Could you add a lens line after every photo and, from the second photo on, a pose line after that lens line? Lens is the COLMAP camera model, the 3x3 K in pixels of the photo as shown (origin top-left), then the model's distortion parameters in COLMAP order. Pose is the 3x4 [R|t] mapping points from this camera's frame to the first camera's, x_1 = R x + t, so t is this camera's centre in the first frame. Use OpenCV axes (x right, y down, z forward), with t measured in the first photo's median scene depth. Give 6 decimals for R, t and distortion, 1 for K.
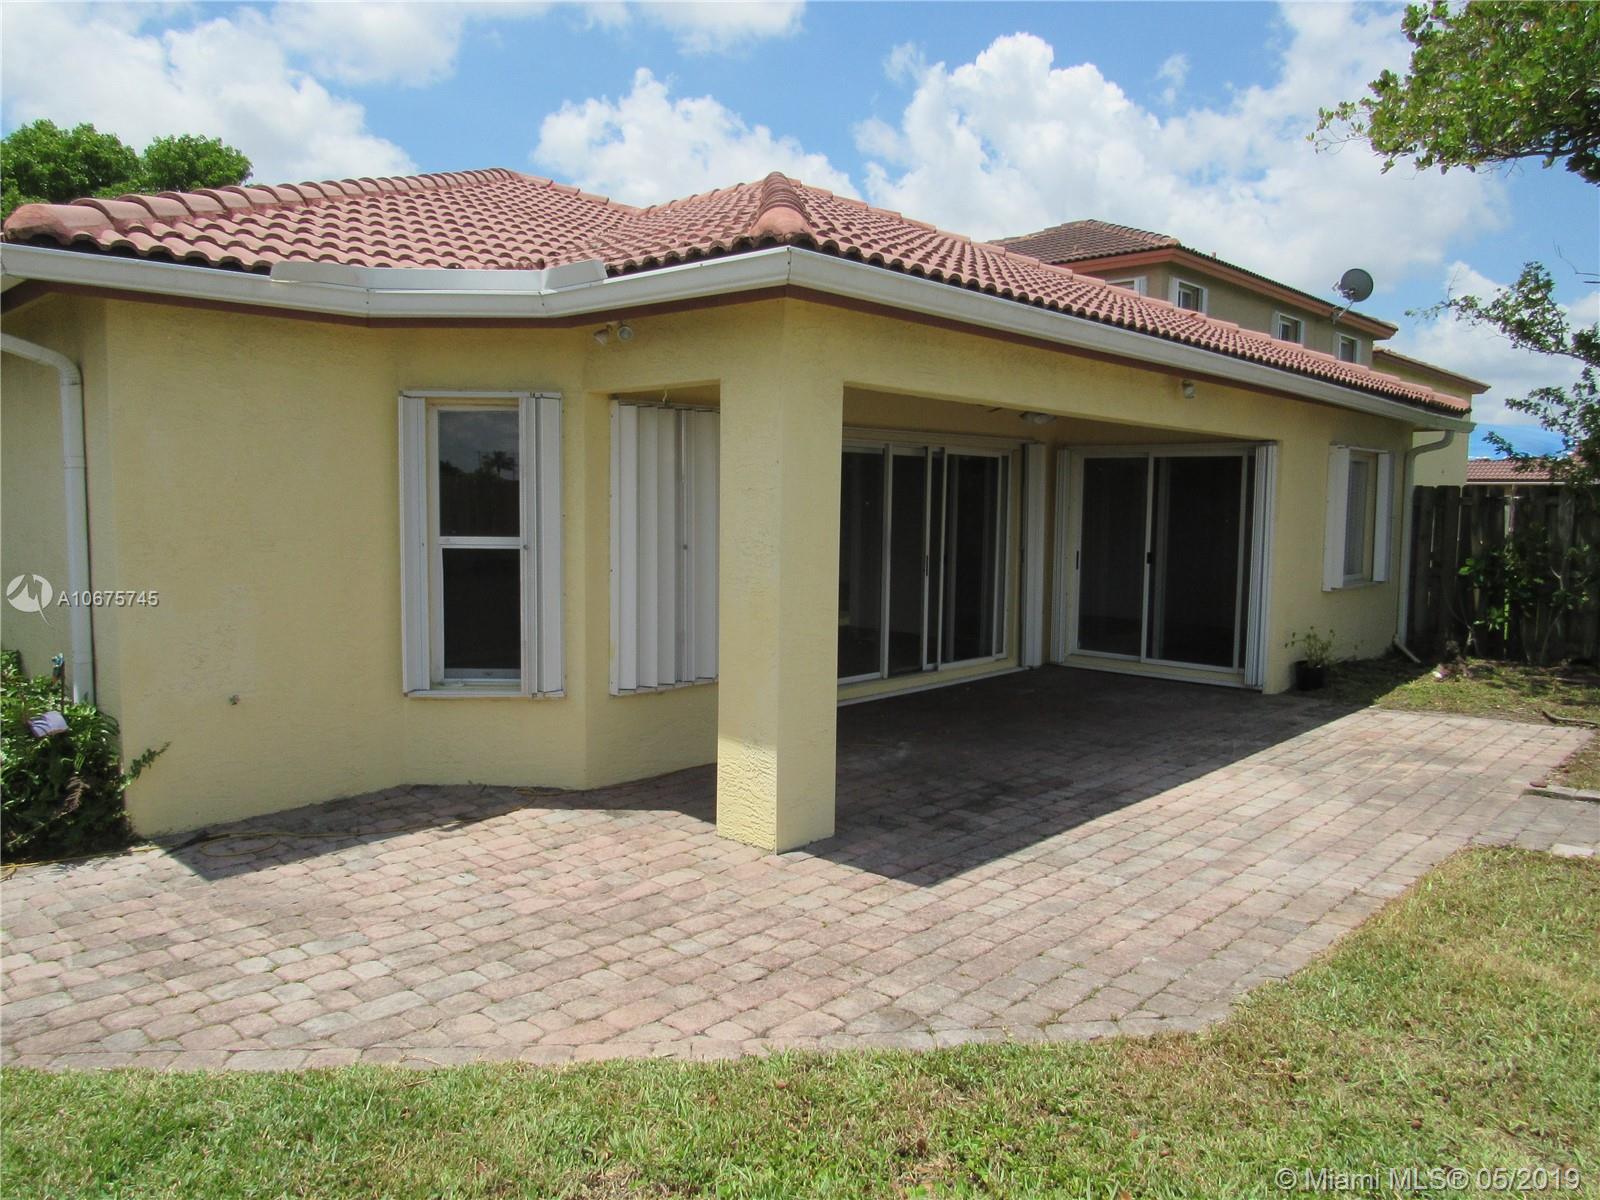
lens RADIAL K [[1137.7, 0, 802.3], [0, 1137.7, 599.2], [0, 0, 1]] dist [-0.003407, -0.011547]
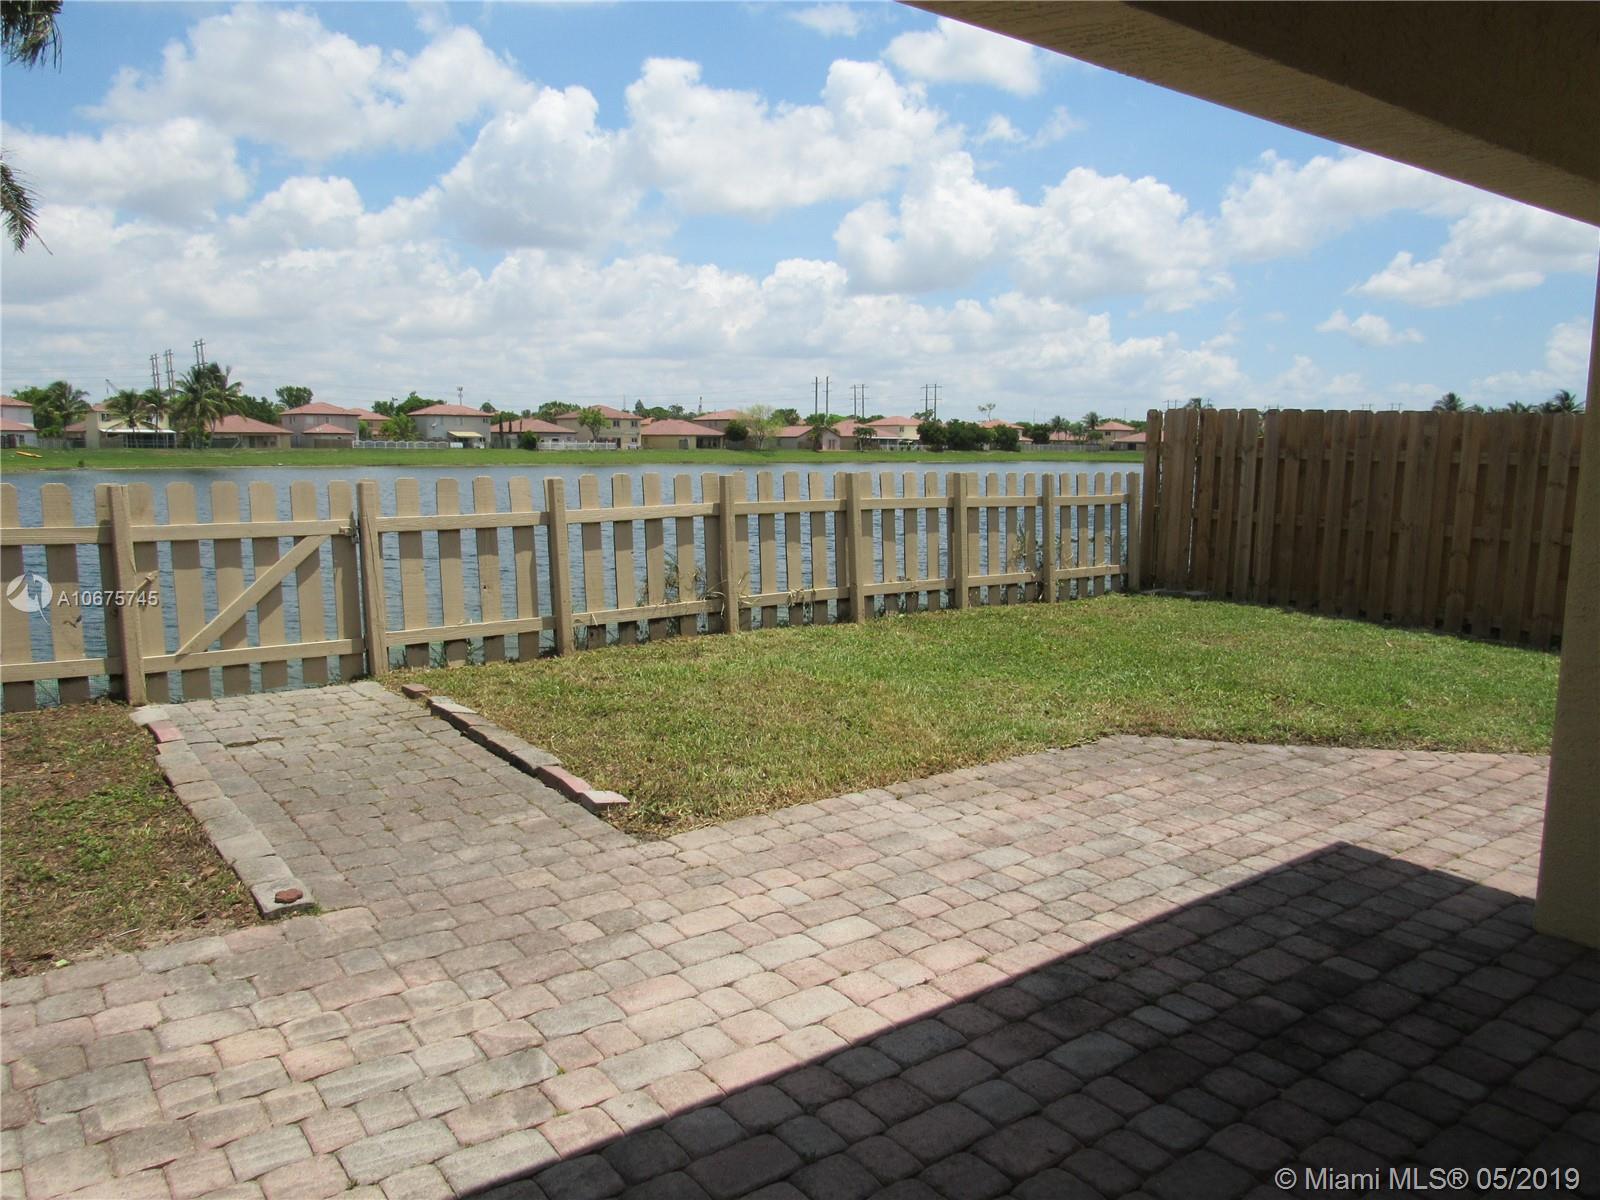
lens RADIAL K [[1137.7, 0, 799.5], [0, 1137.7, 601.3], [0, 0, 1]] dist [-0.003407, -0.011547]
pose [[-0.986638, -0.044382, 0.156769, 0.386660], [-0.008189, 0.974476, 0.224341, -0.134652], [-0.162724, 0.220060, -0.961818, 1.802995]]
